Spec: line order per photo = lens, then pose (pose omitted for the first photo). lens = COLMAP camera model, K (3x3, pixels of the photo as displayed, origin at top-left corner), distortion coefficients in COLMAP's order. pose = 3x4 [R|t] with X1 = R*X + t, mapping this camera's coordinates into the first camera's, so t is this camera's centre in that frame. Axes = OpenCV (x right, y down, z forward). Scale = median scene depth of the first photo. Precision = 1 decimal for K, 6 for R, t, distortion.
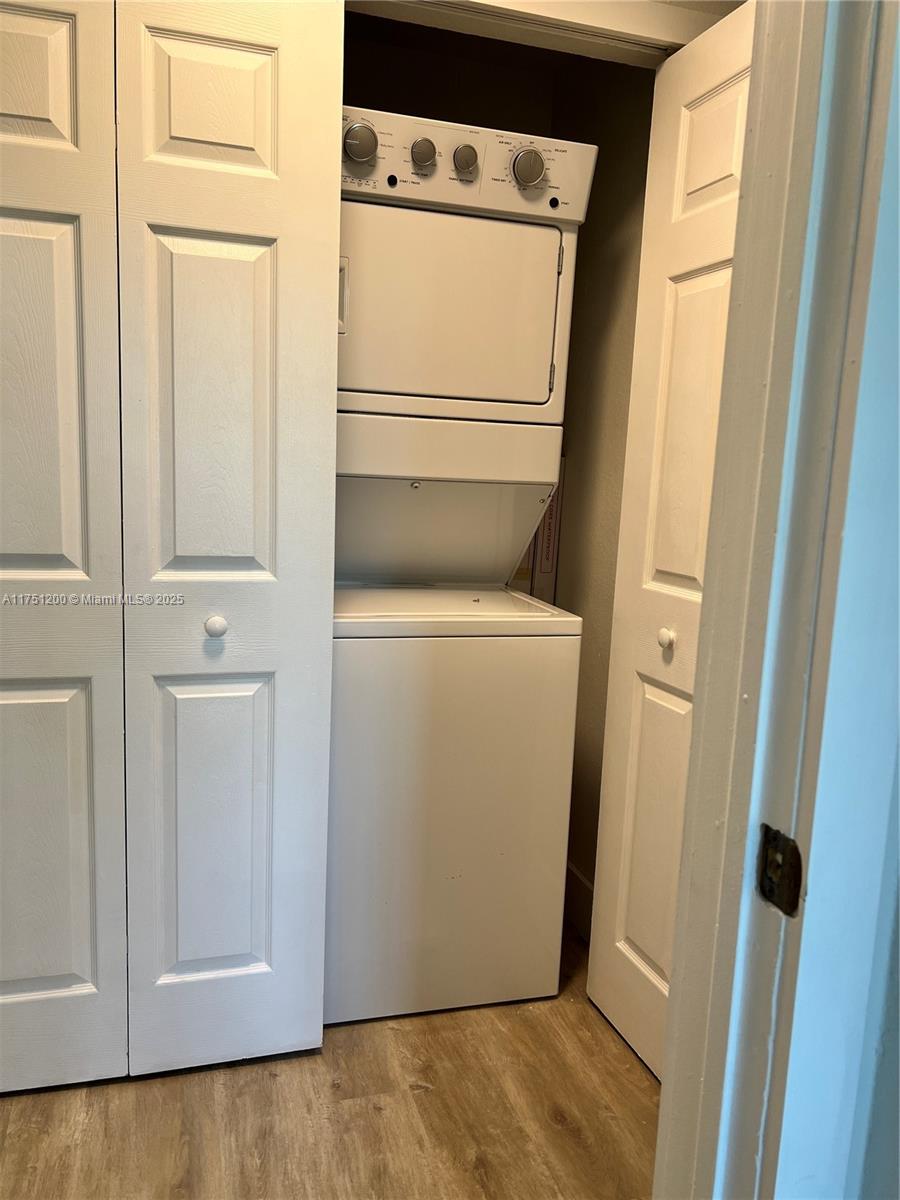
lens RADIAL K [[909.3, 0, 450.3], [0, 909.3, 600.2], [0, 0, 1]] dist [-0.001524, -0.000632]
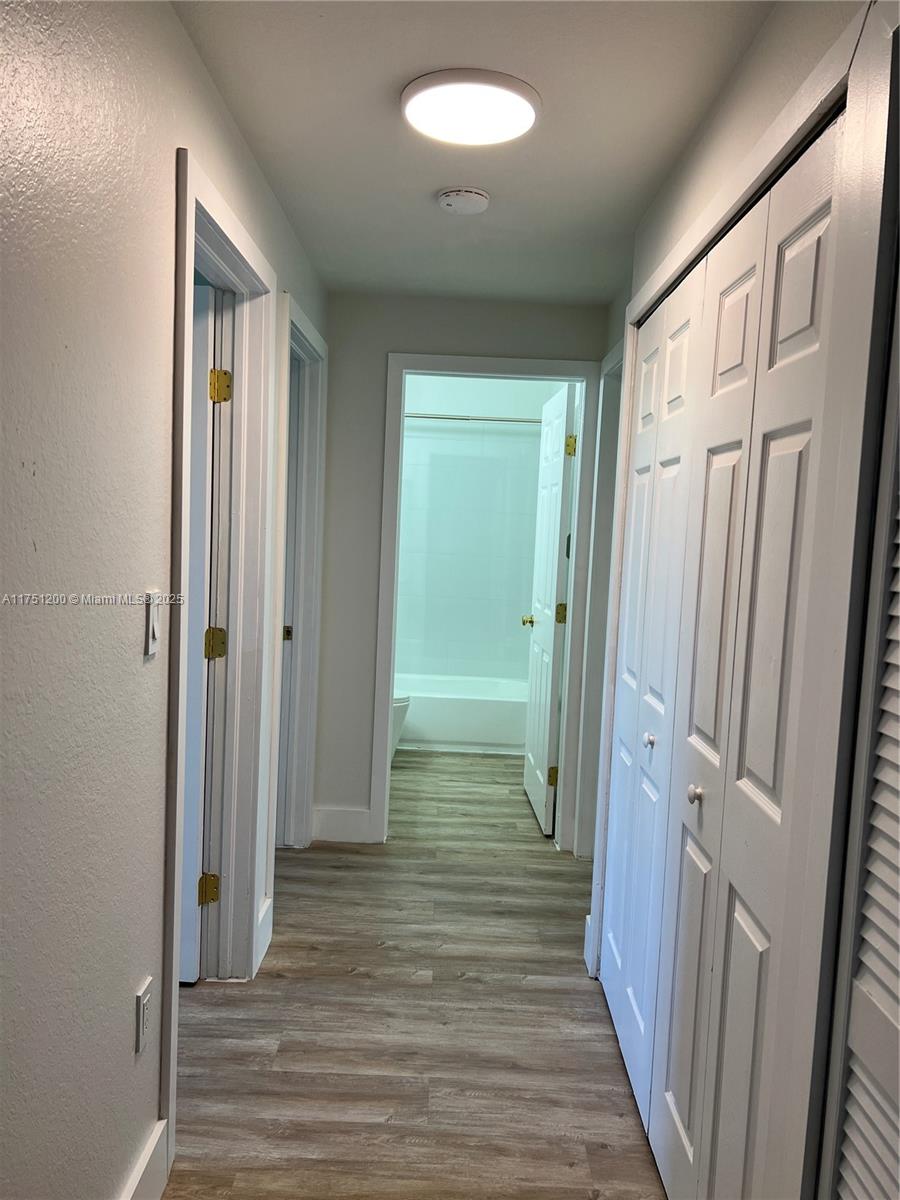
lens RADIAL K [[909.3, 0, 449.3], [0, 909.3, 599.7], [0, 0, 1]] dist [-0.001524, -0.000632]
pose [[-0.288882, 0.034067, -0.956758, 1.095522], [-0.200091, 0.975147, 0.095137, -0.238380], [0.936222, 0.218923, -0.274886, 1.045409]]
